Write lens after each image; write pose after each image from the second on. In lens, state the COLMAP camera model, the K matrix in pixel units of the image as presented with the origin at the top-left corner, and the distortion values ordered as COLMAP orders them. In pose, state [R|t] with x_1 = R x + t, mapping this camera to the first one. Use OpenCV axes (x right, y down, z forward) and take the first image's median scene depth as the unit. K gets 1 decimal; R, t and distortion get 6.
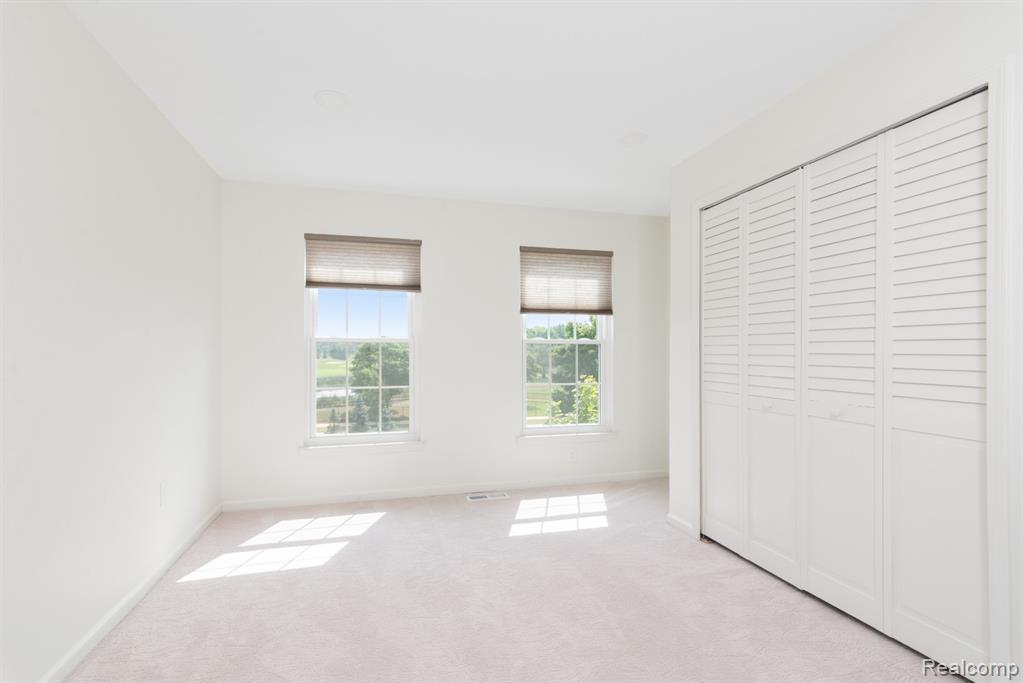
lens RADIAL K [[498.0, 0, 512.8], [0, 498.0, 349.5], [0, 0, 1]] dist [0.003813, 0.000192]
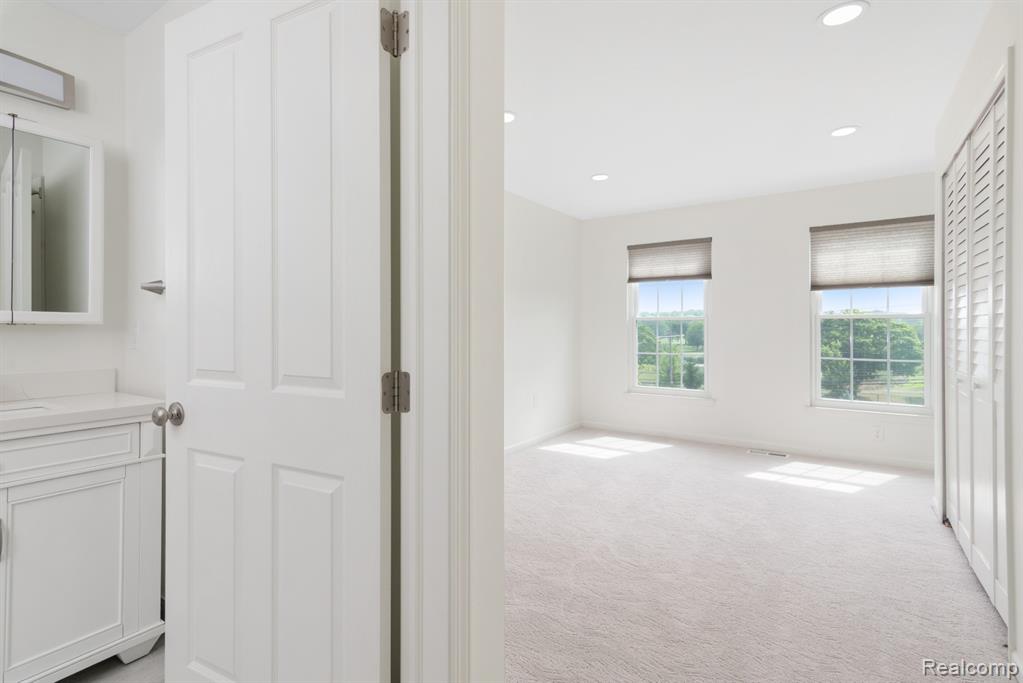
lens RADIAL K [[498.0, 0, 507.0], [0, 498.0, 333.0], [0, 0, 1]] dist [0.003813, 0.000192]
pose [[0.641927, 0.007465, -0.766730, 0.441494], [0.004039, 0.999906, 0.013117, 0.001540], [0.766755, -0.011517, 0.641836, -0.191504]]
